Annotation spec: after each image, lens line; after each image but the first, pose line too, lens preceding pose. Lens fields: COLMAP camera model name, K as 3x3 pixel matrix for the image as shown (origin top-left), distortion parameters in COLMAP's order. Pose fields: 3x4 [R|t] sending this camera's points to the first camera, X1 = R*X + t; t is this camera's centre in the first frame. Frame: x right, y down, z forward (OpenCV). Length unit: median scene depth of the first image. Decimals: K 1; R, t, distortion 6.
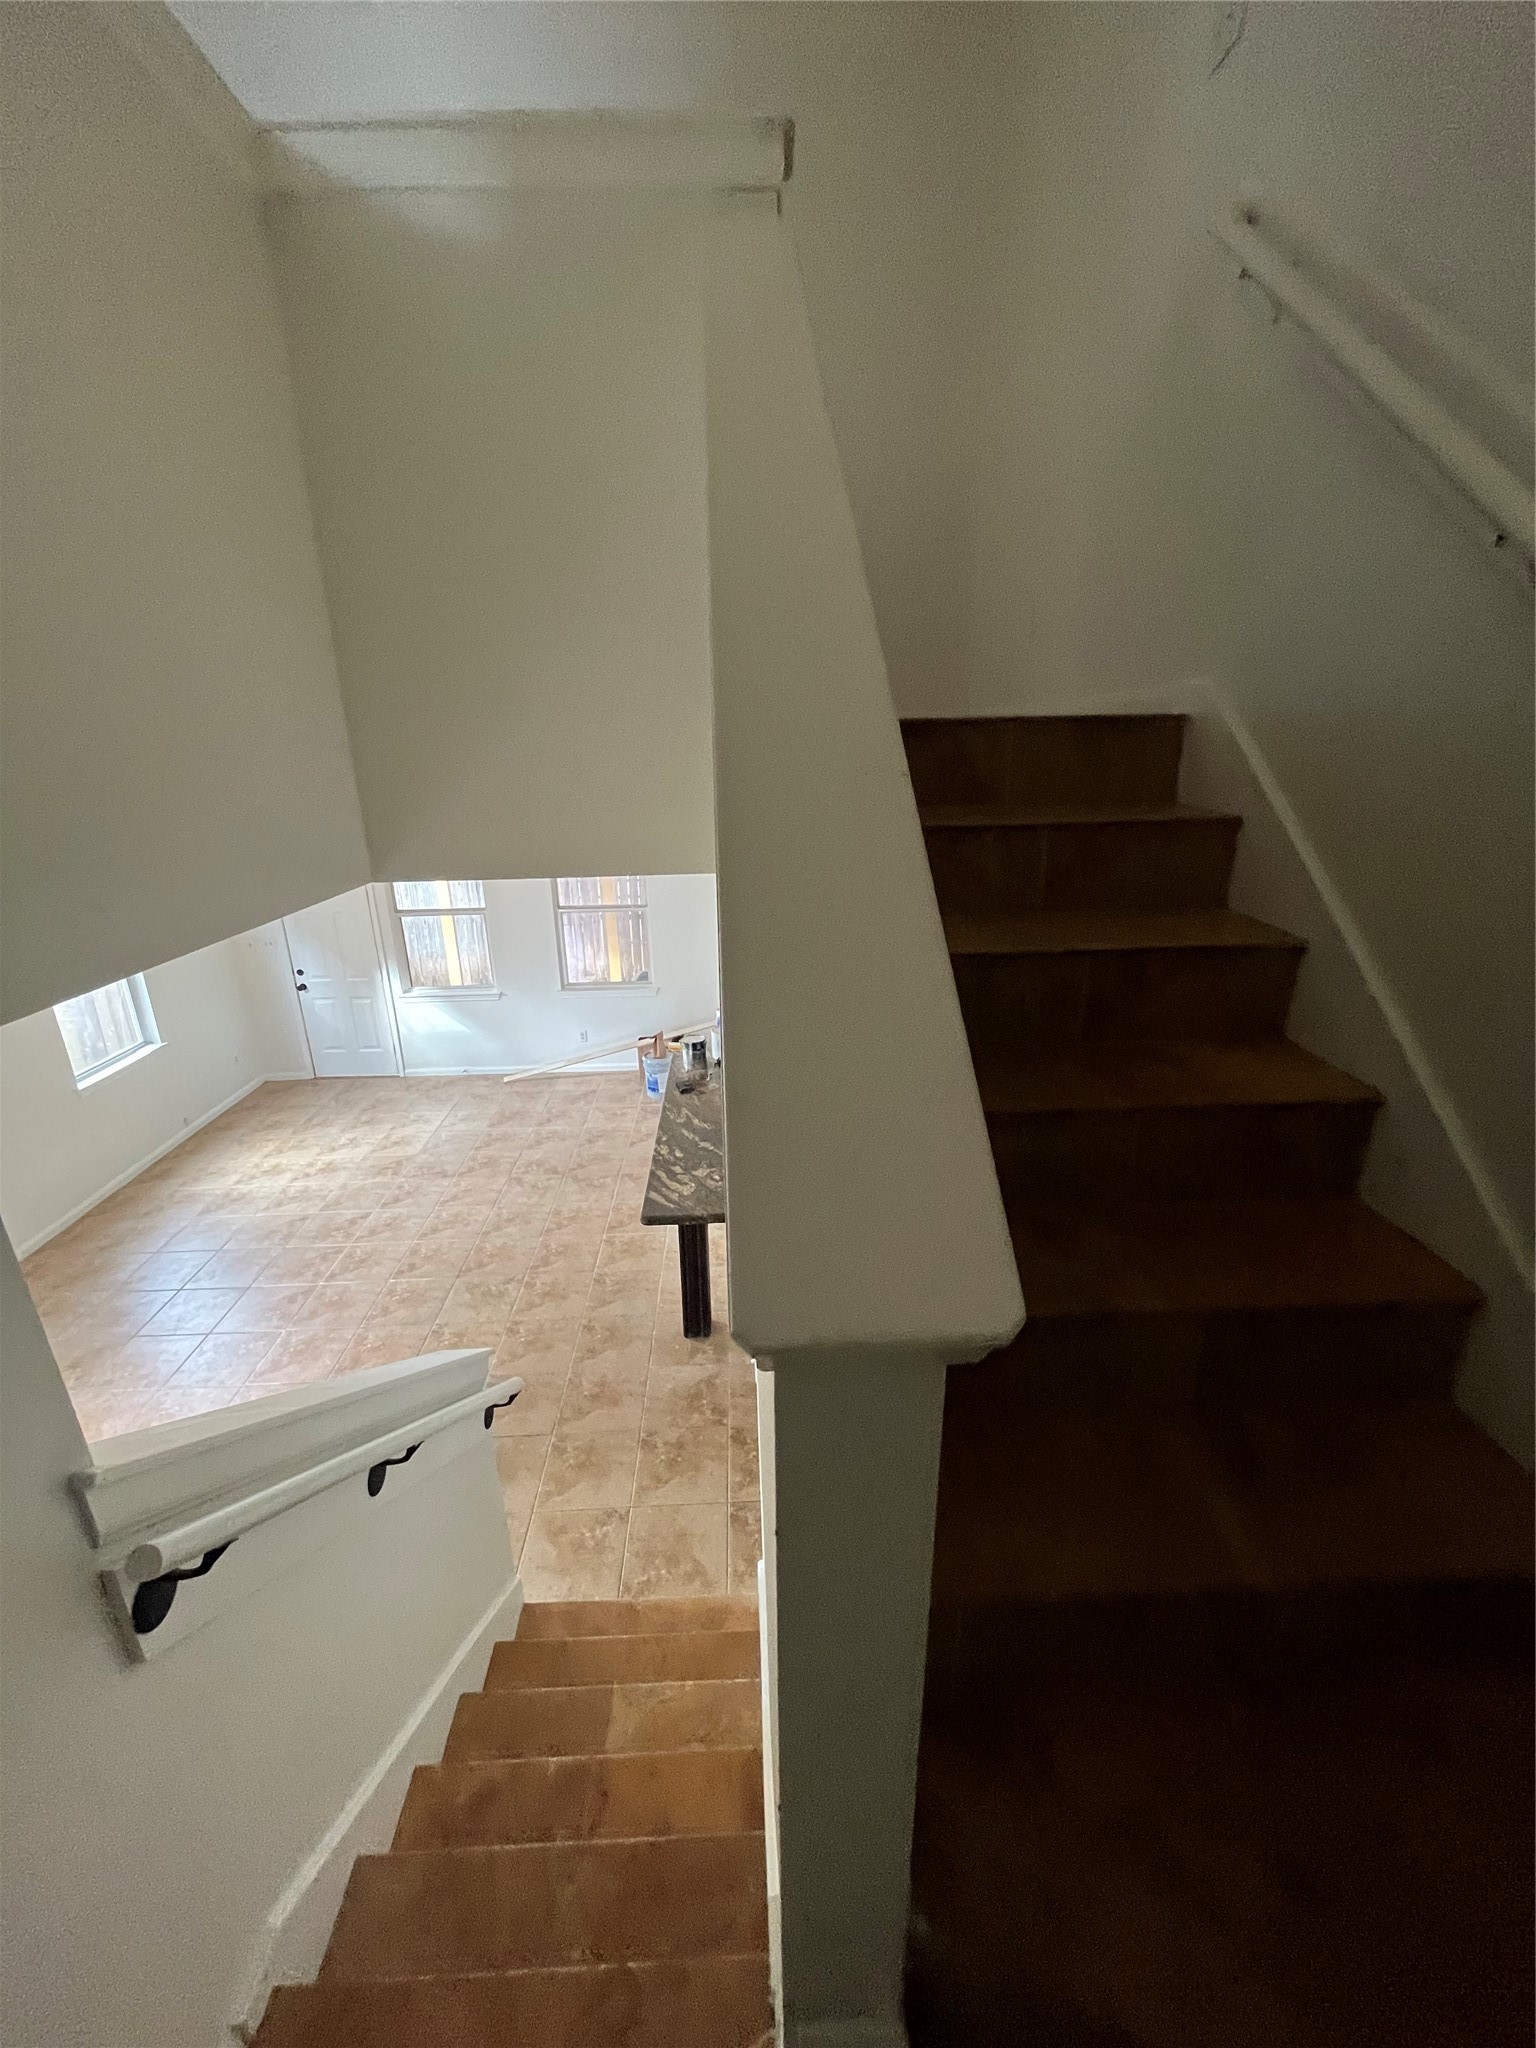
lens RADIAL K [[824.9, 0, 766.1], [0, 824.9, 1021.3], [0, 0, 1]] dist [-0.003523, 0.000586]
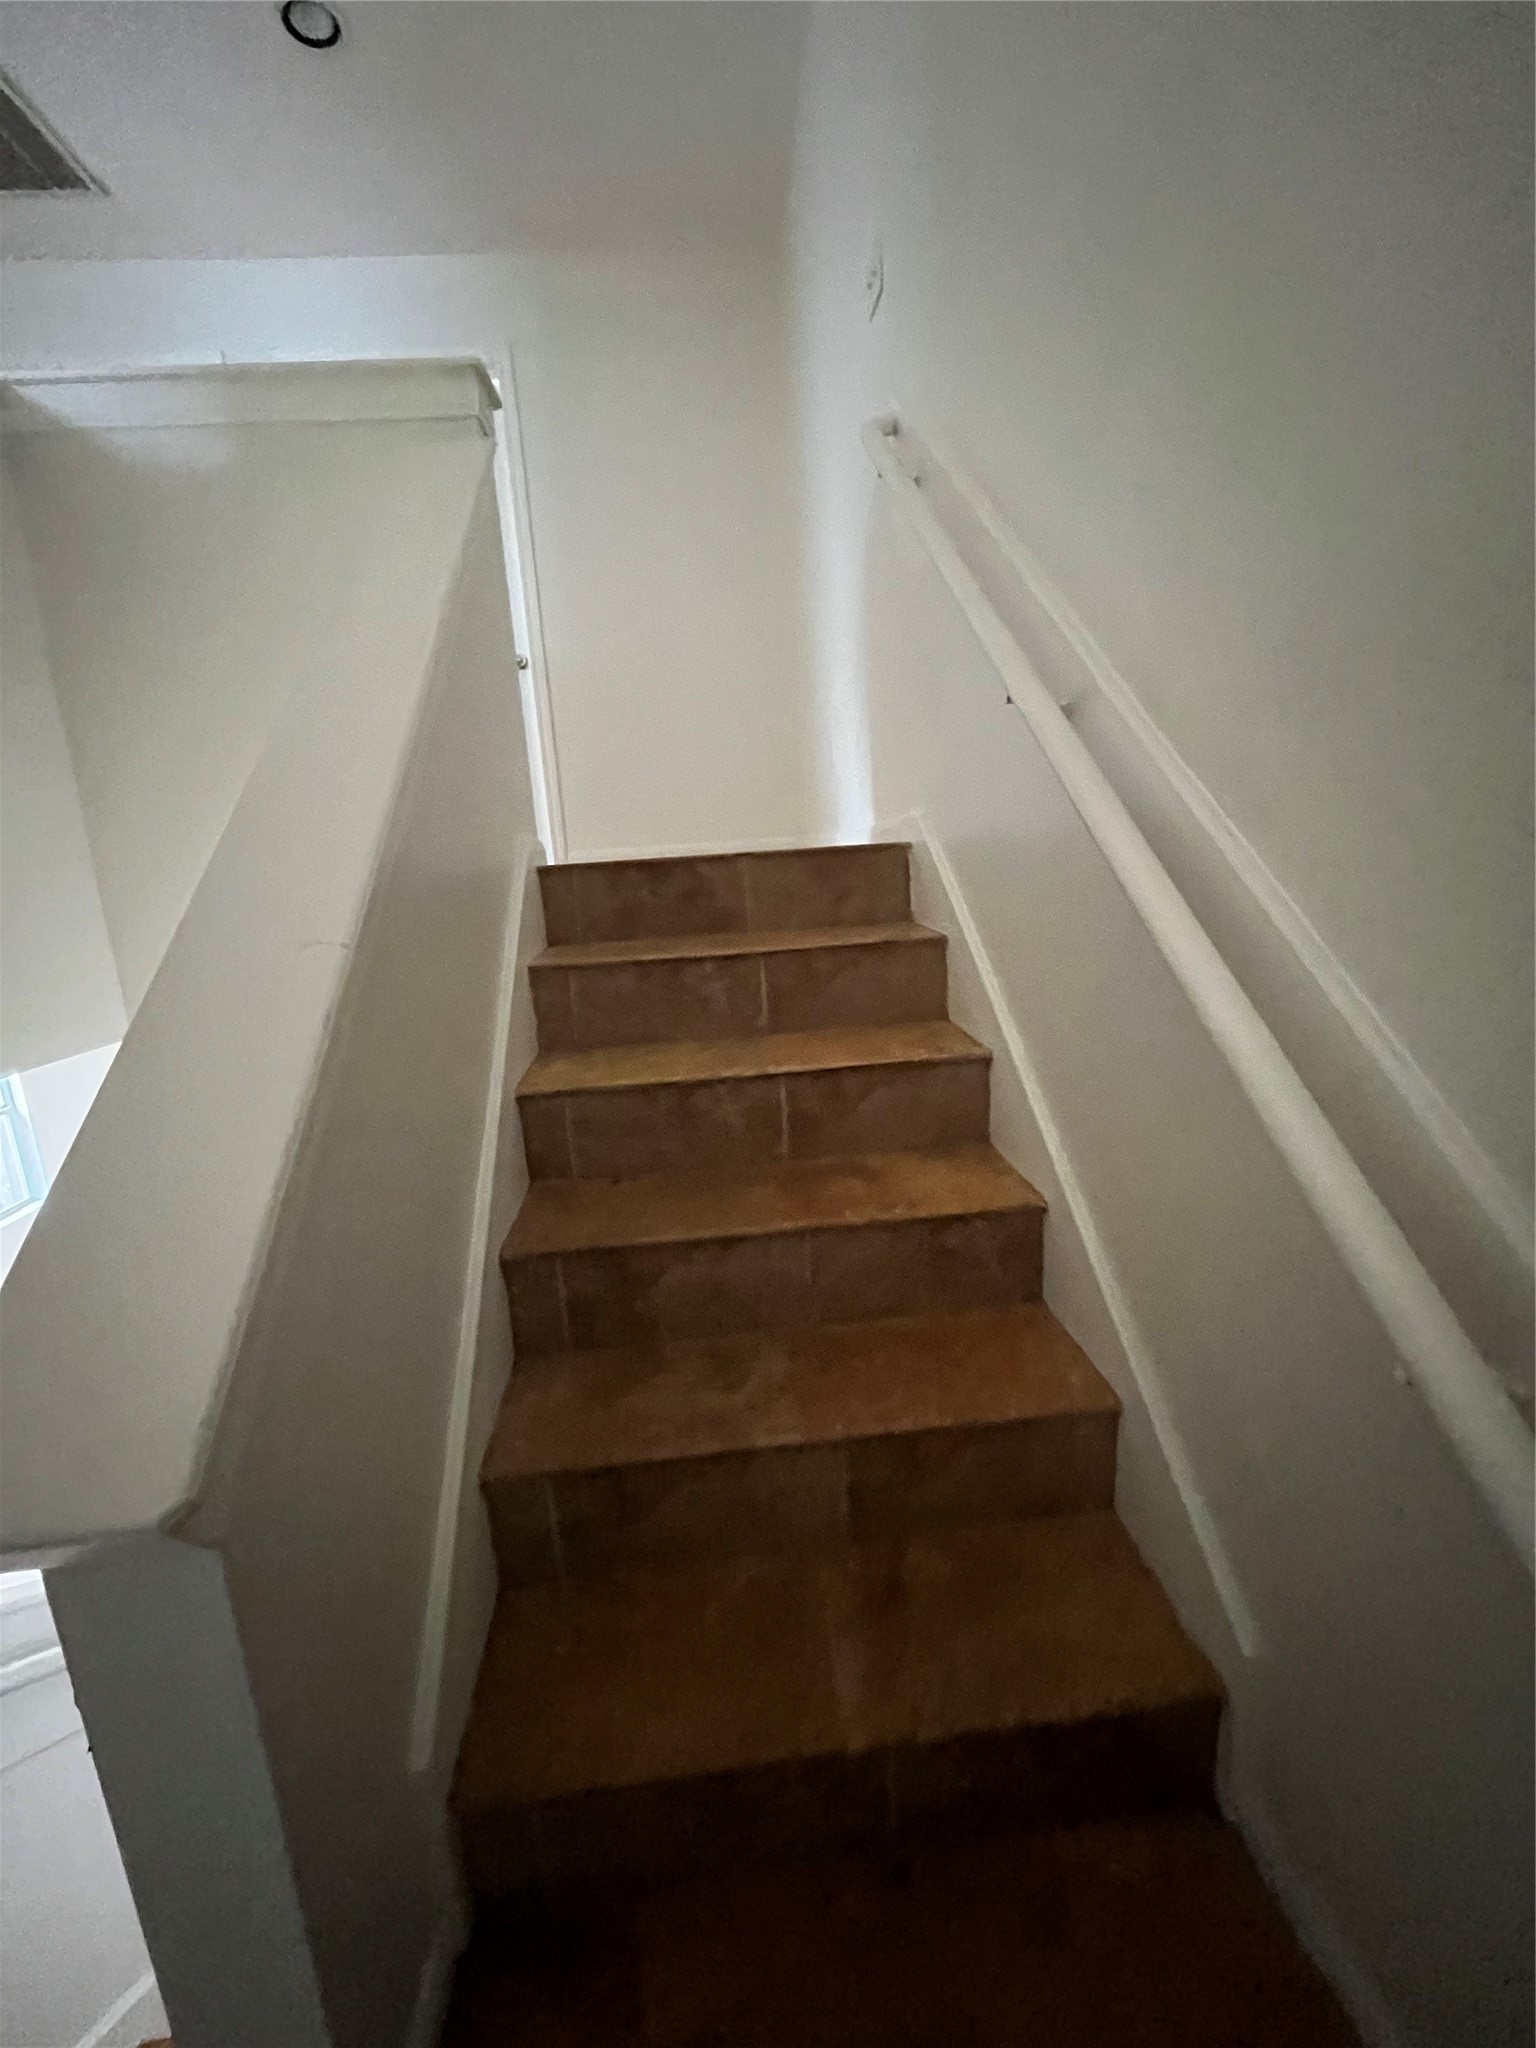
lens RADIAL K [[824.9, 0, 765.4], [0, 824.9, 1029.0], [0, 0, 1]] dist [-0.003523, 0.000586]
pose [[0.998488, -0.046175, 0.029842, 0.341353], [0.049770, 0.989758, -0.133801, -0.002435], [-0.023358, 0.135084, 0.990559, -0.023633]]
